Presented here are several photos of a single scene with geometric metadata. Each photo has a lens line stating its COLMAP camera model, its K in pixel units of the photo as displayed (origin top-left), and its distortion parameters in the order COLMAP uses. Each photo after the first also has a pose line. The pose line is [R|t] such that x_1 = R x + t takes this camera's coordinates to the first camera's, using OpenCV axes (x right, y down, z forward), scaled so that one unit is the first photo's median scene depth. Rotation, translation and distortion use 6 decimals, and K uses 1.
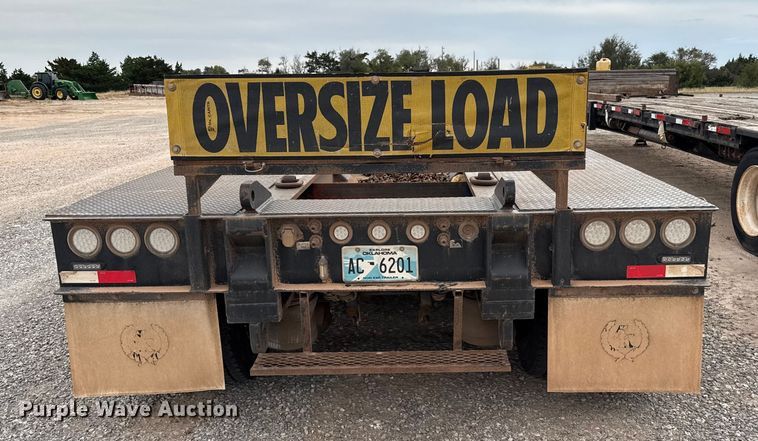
lens RADIAL K [[639.7, 0, 380.0], [0, 639.7, 219.6], [0, 0, 1]] dist [0.062884, -0.022362]
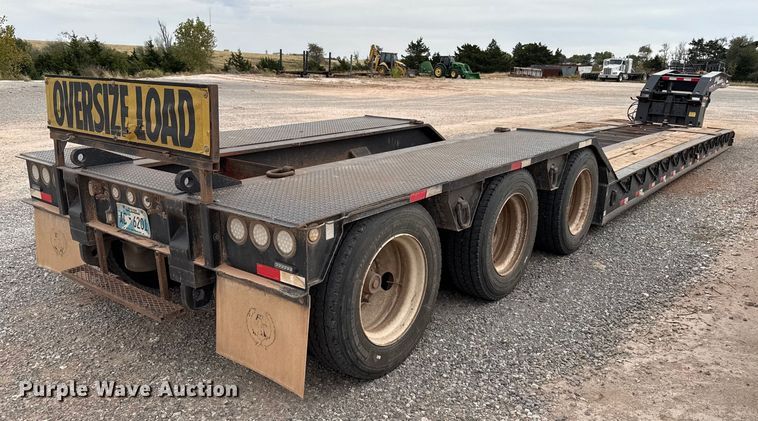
lens RADIAL K [[566.3, 0, 379.1], [0, 566.3, 215.4], [0, 0, 1]] dist [0.013963, -0.003954]
pose [[0.806656, 0.183858, -0.561695, 1.070569], [-0.156061, 0.982912, 0.097613, -0.135745], [0.570044, 0.008919, 0.821566, 0.309011]]
